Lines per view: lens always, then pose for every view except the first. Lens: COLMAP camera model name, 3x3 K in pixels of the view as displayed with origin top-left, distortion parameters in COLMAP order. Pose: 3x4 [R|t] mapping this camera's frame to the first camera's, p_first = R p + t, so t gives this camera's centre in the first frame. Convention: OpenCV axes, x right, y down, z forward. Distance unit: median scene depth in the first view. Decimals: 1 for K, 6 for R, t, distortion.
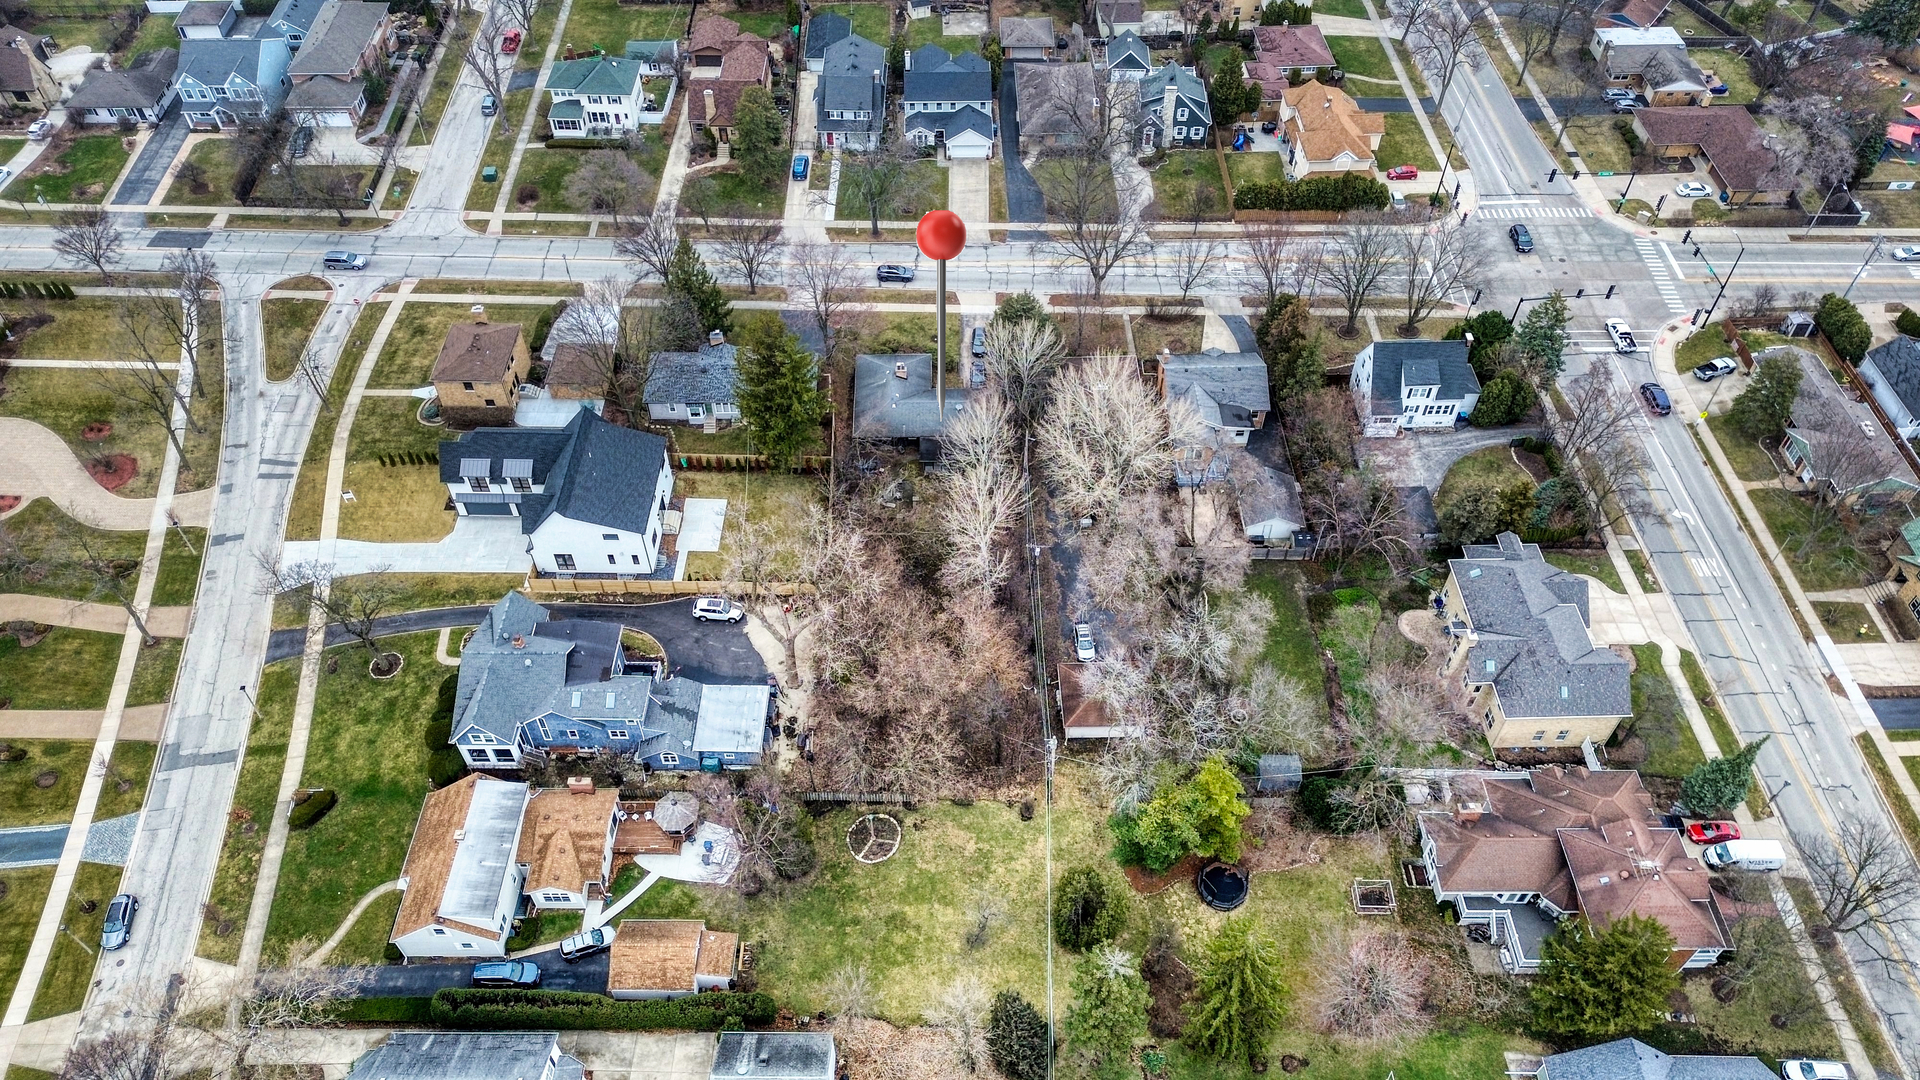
lens RADIAL K [[1346.1, 0, 960.0], [0, 1346.1, 540.0], [0, 0, 1]] dist [0.071780, -0.057900]
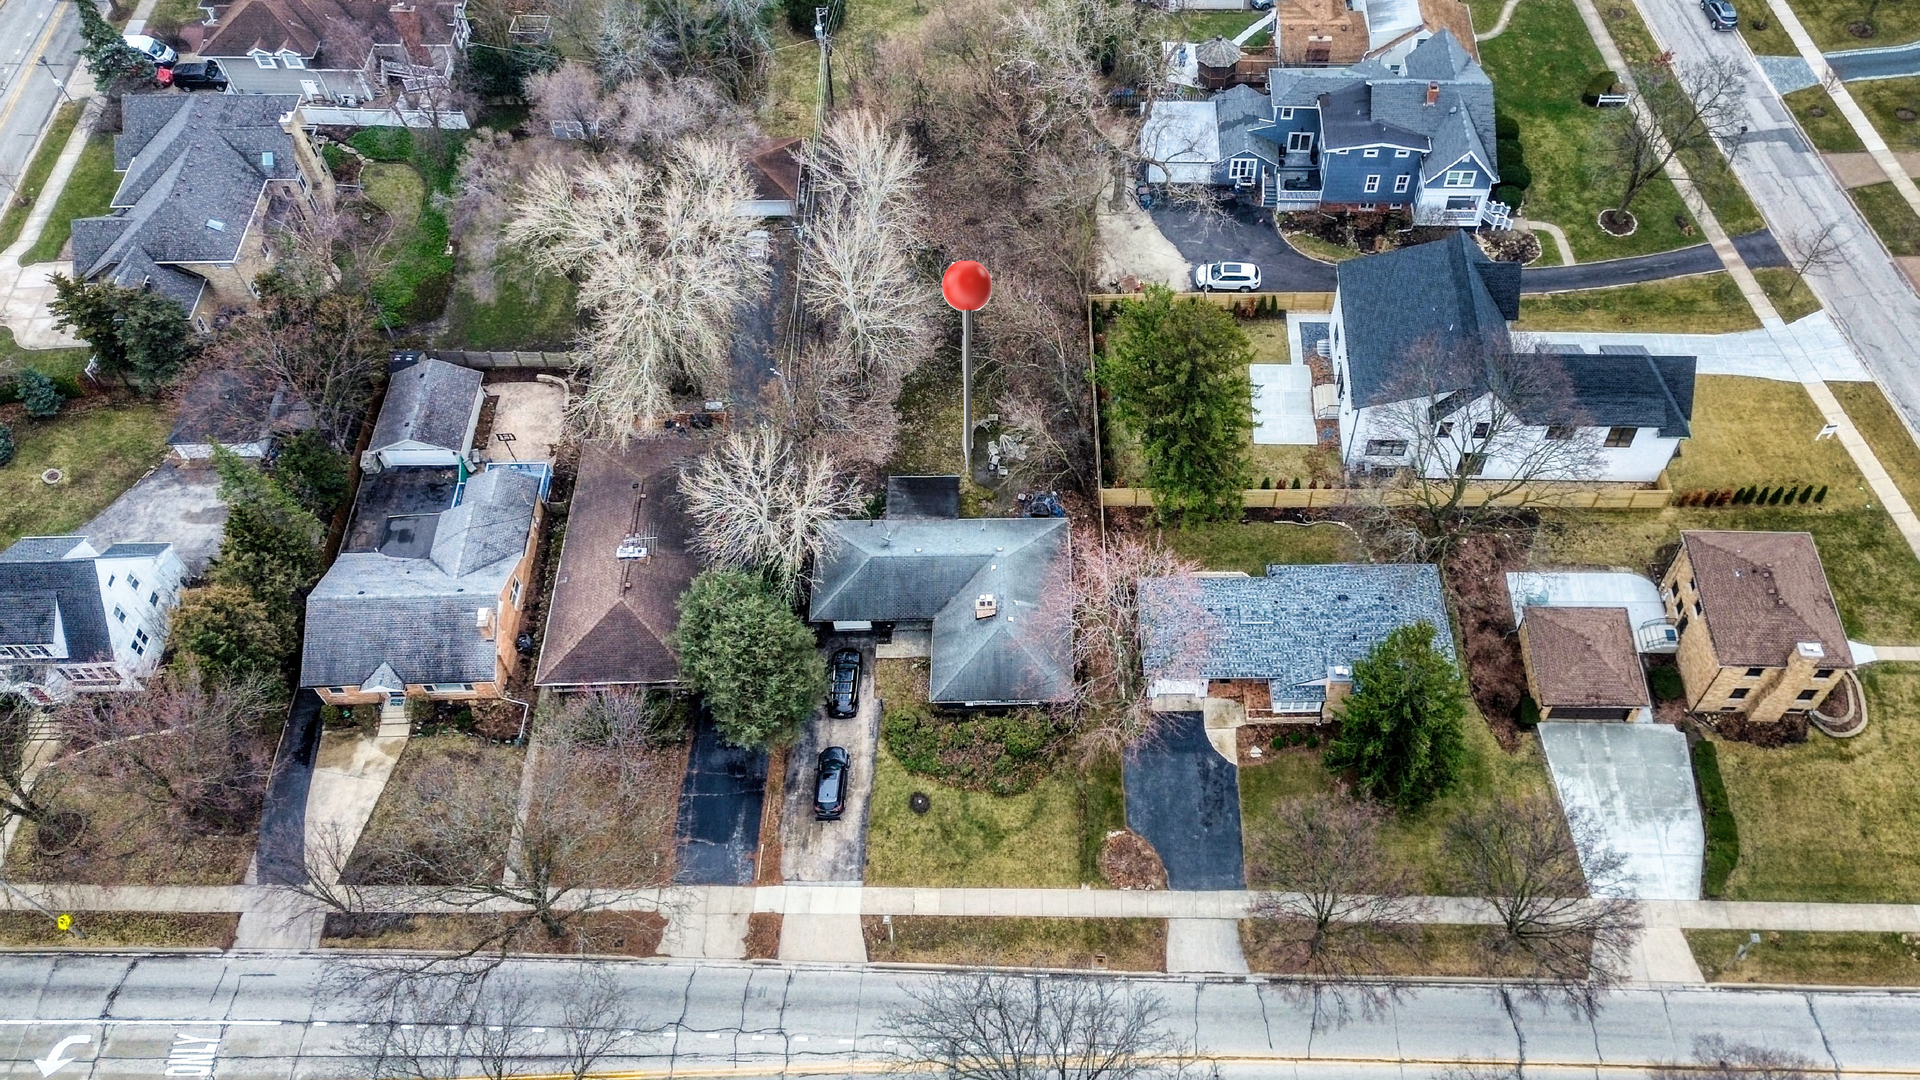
lens RADIAL K [[1545.6, 0, 1061.8], [0, 1545.6, 479.2], [0, 0, 1]] dist [0.078625, -0.080227]
pose [[-0.999976, -0.005338, -0.004346, -0.063975], [-0.003176, -0.202338, 0.979311, -0.649895], [-0.006106, 0.979301, 0.202316, 0.730394]]
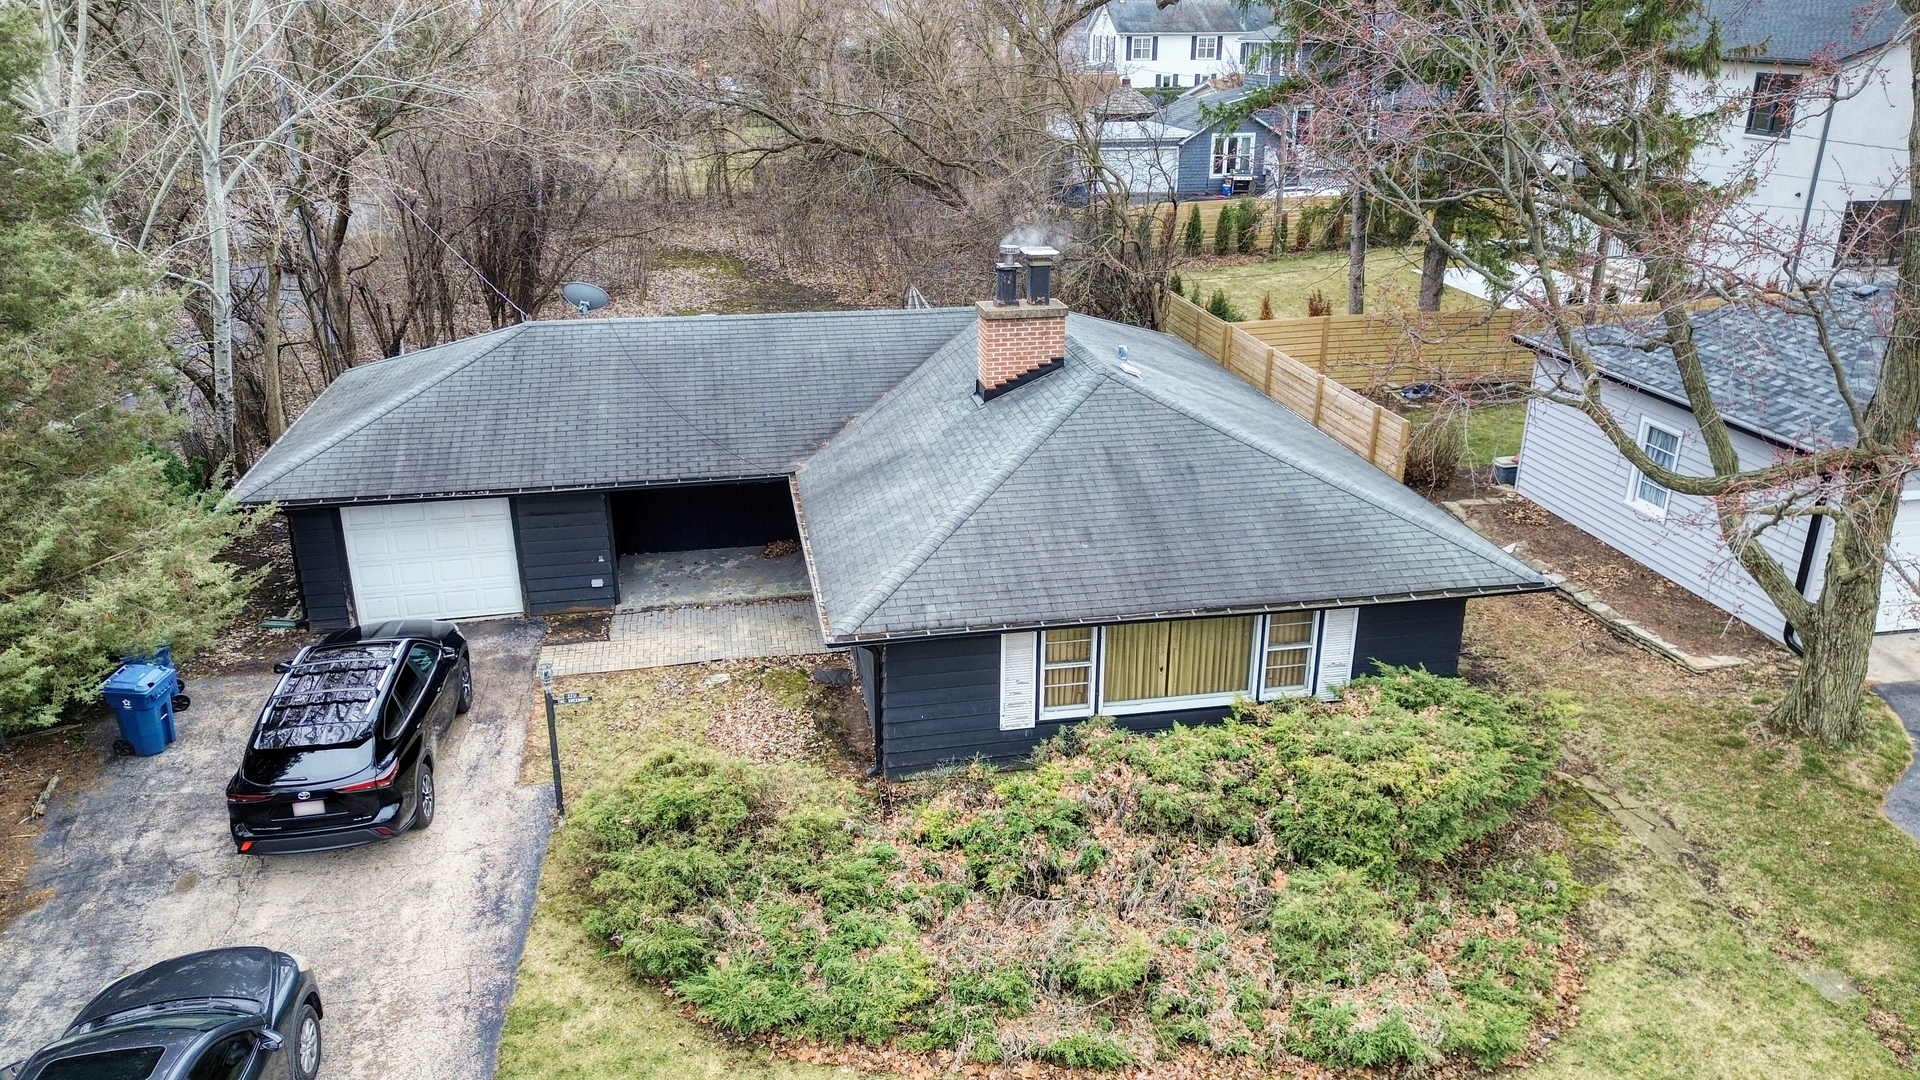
lens RADIAL K [[1359.3, 0, 960.0], [0, 1359.3, 540.0], [0, 0, 1]] dist [0.057732, -0.041533]
pose [[-0.985296, 0.055282, -0.161666, -0.014465], [-0.133083, 0.345070, 0.929094, -0.211119], [0.107149, 0.936948, -0.332639, 0.943377]]
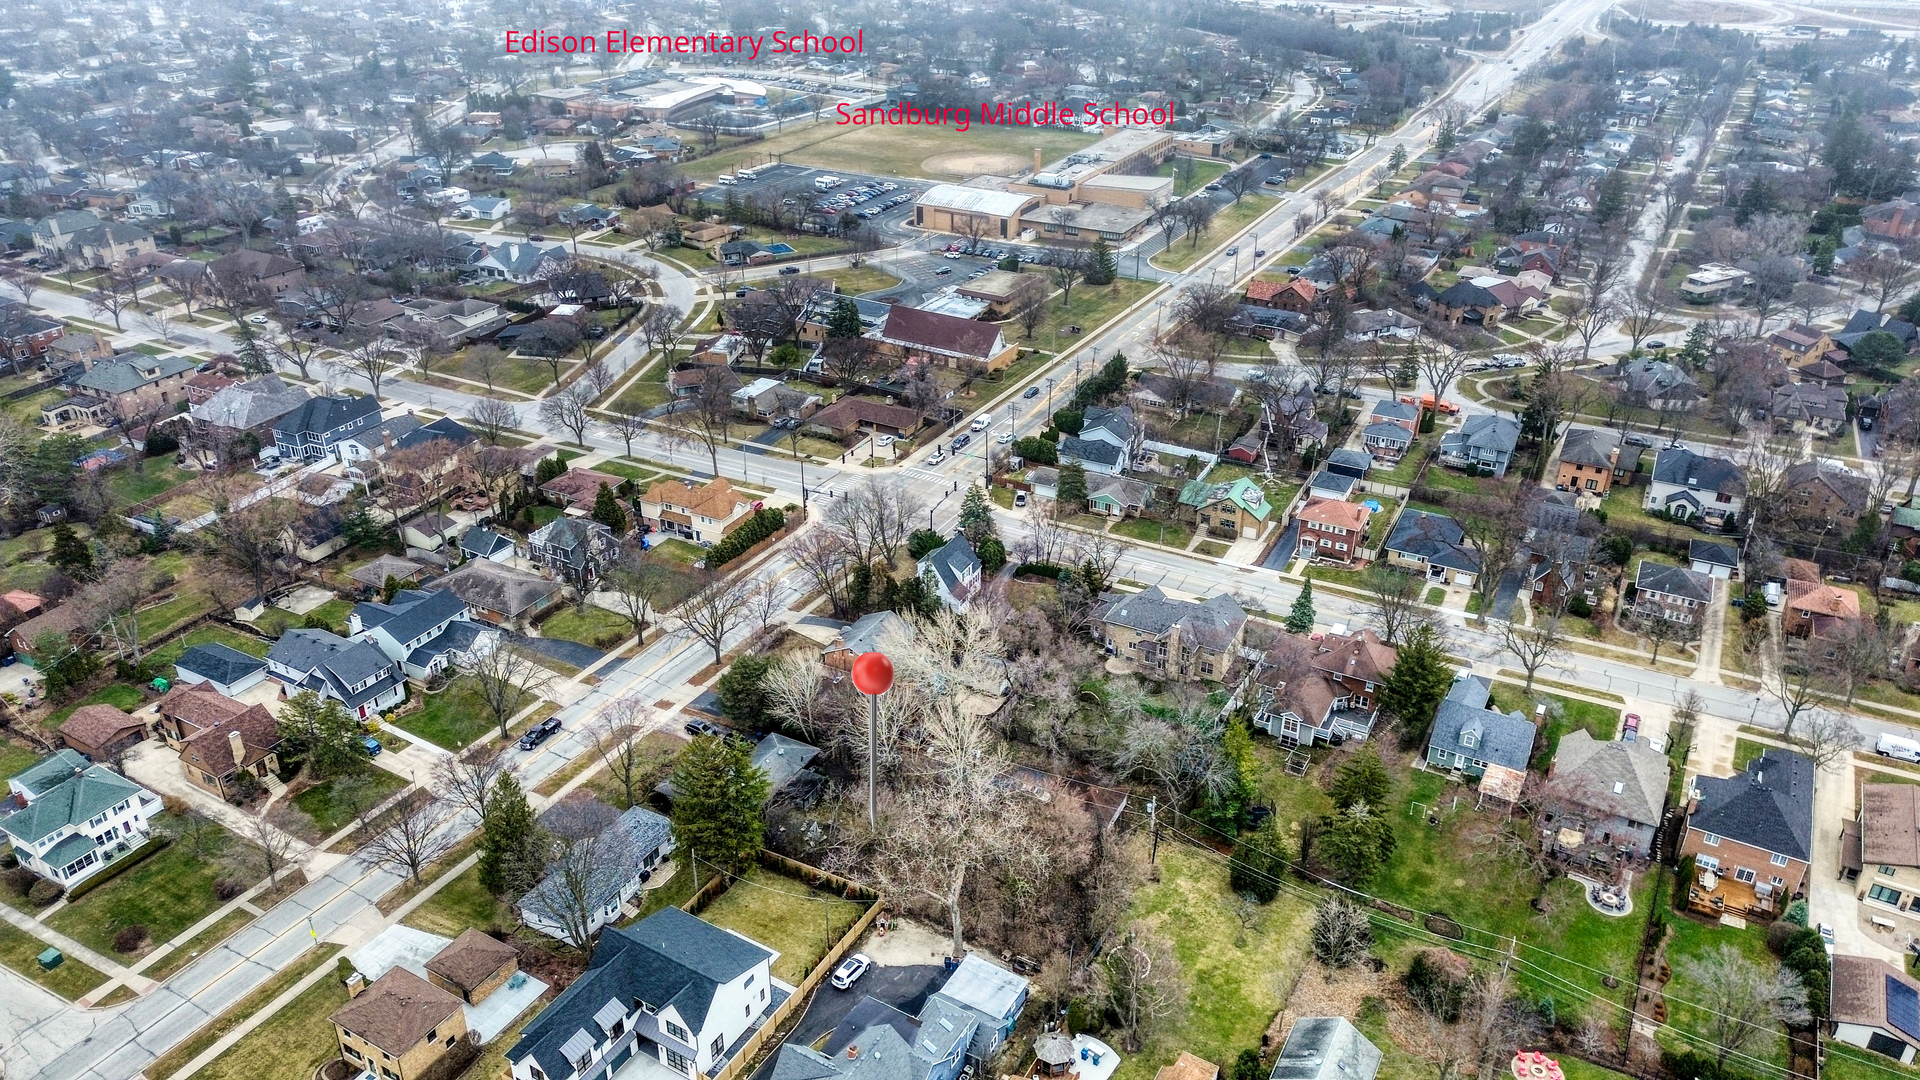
lens RADIAL K [[1341.2, 0, 960.0], [0, 1341.2, 540.0], [0, 0, 1]] dist [0.096019, -0.098720]
pose [[0.491169, -0.408971, 0.769087, -0.638537], [0.654305, 0.756065, -0.015818, -0.102554], [-0.575011, 0.510987, 0.638948, 0.076189]]
